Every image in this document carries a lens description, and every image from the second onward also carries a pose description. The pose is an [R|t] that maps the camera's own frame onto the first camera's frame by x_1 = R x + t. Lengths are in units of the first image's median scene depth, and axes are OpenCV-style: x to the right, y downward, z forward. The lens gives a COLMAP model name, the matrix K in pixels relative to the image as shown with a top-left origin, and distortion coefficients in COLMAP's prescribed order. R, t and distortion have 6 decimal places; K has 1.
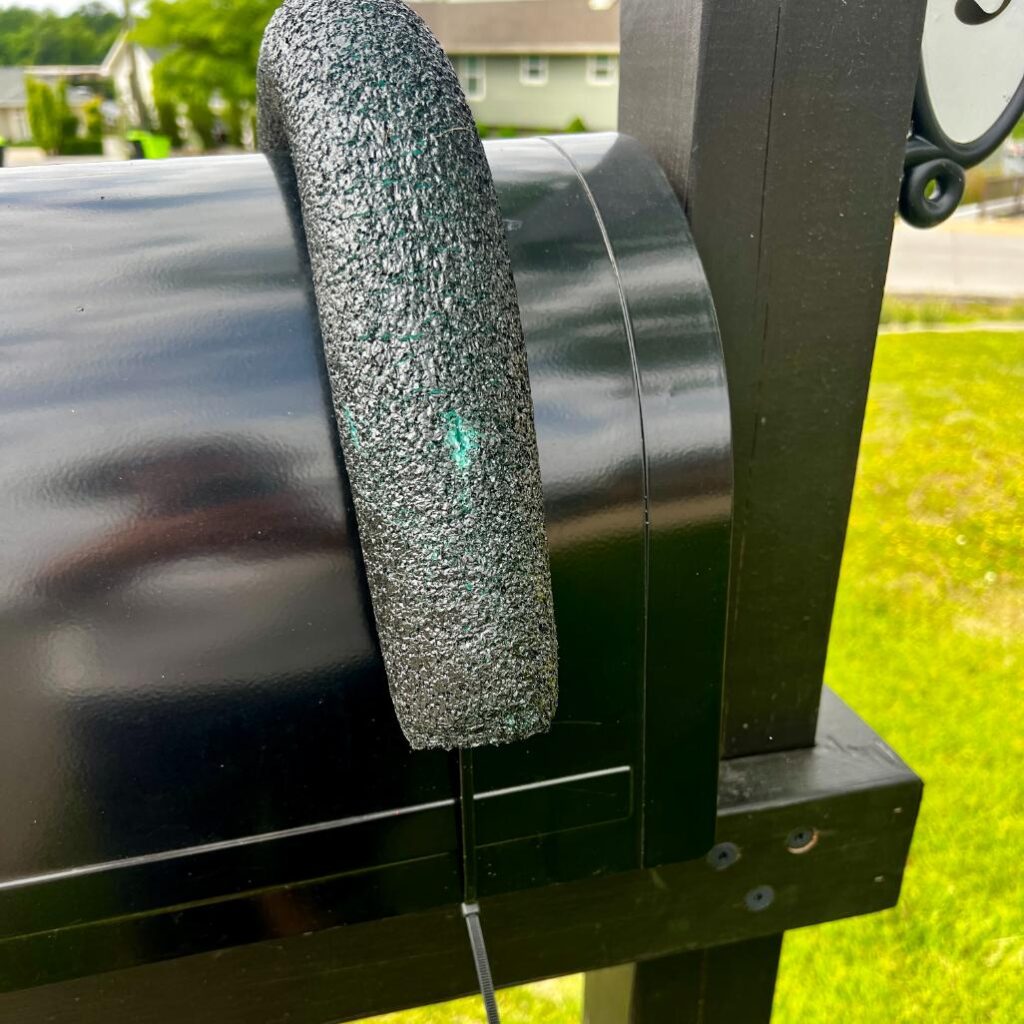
lens RADIAL K [[954.3, 0, 512.0], [0, 954.3, 512.0], [0, 0, 1]] dist [0.020901, -0.016925]
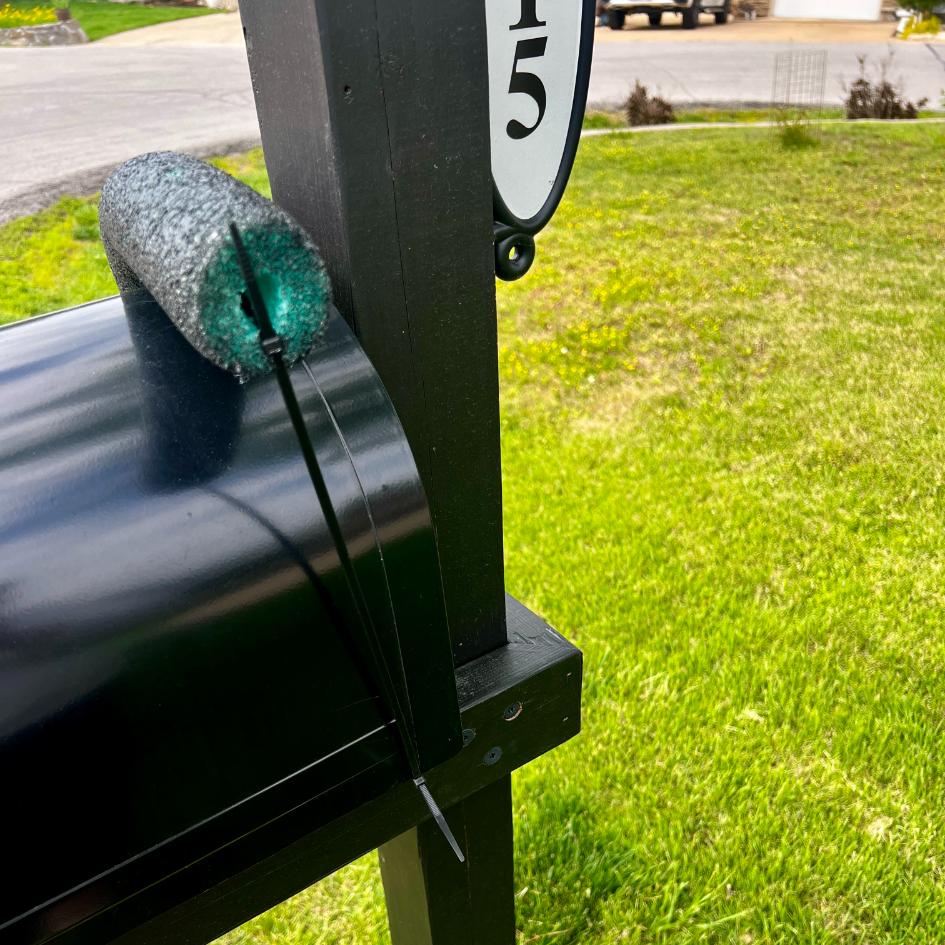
lens RADIAL K [[987.4, 0, 472.5], [0, 987.4, 472.5], [0, 0, 1]] dist [0.174191, 0.011004]
pose [[0.919743, -0.245047, 0.306634, -0.043915], [0.193470, 0.962720, 0.189049, -0.105531], [-0.341528, -0.114552, 0.932864, -0.117613]]
